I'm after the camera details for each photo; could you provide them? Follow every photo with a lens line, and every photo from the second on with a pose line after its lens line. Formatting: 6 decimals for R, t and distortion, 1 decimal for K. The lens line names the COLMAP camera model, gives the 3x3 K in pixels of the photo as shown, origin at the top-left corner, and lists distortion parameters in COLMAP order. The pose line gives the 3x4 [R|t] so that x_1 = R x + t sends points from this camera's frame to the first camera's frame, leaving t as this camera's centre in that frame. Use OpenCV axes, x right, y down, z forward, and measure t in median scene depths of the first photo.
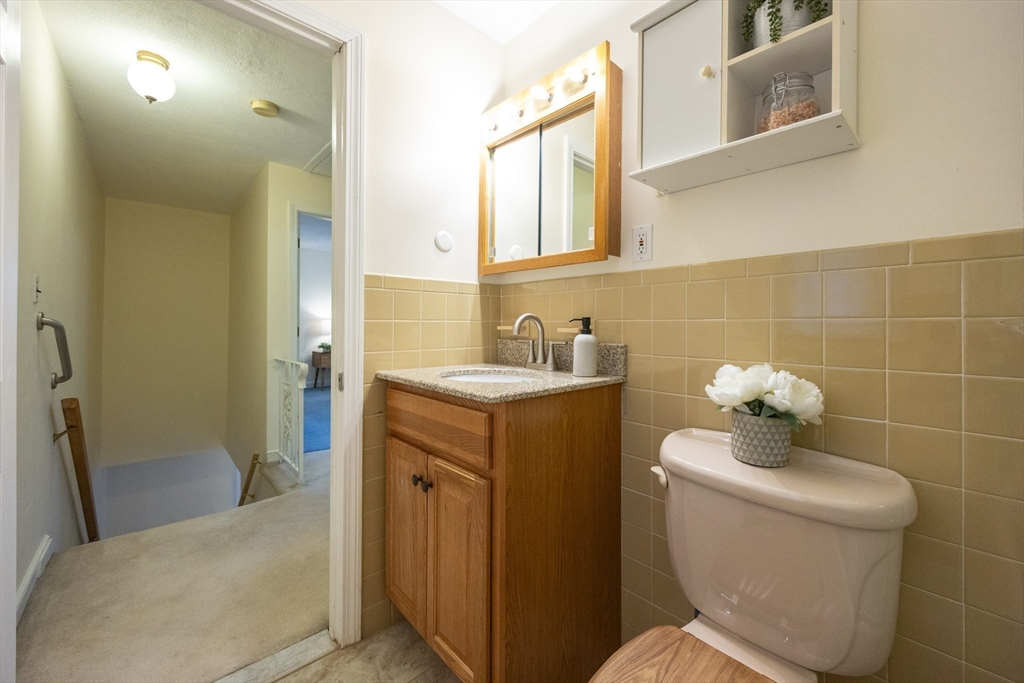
lens RADIAL K [[399.4, 0, 514.4], [0, 399.4, 319.0], [0, 0, 1]] dist [-0.000334, -0.000044]
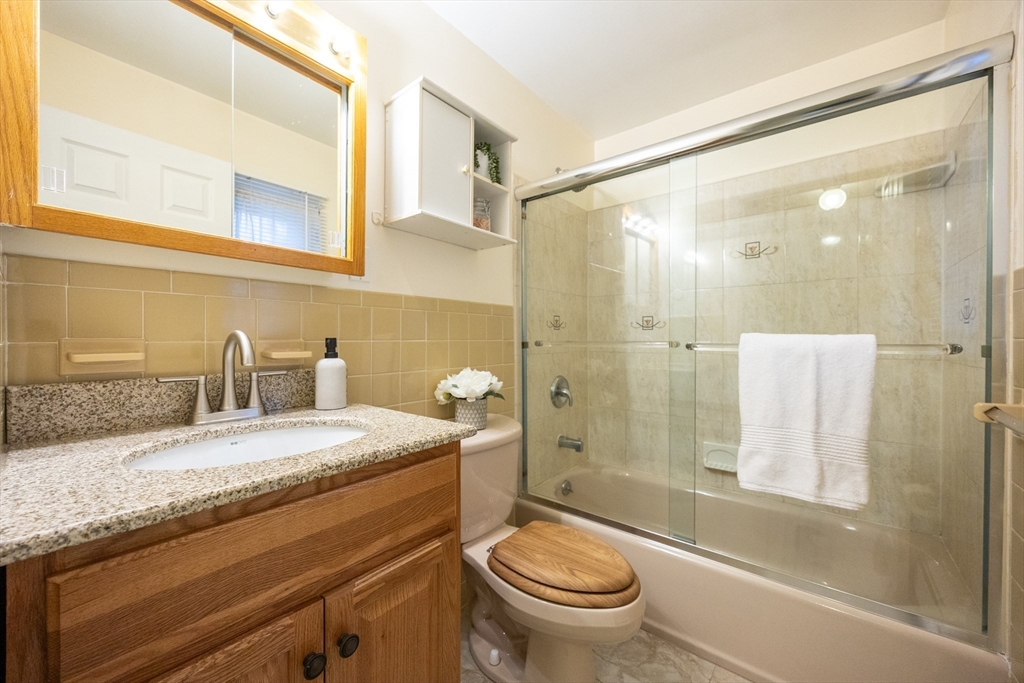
lens RADIAL K [[394.2, 0, 512.2], [0, 394.2, 337.8], [0, 0, 1]] dist [-0.001507, -0.000240]
pose [[-0.144933, -0.003566, 0.989435, -0.798255], [-0.015139, 0.999884, 0.001386, -0.013400], [-0.989326, -0.014779, -0.144971, 0.862134]]
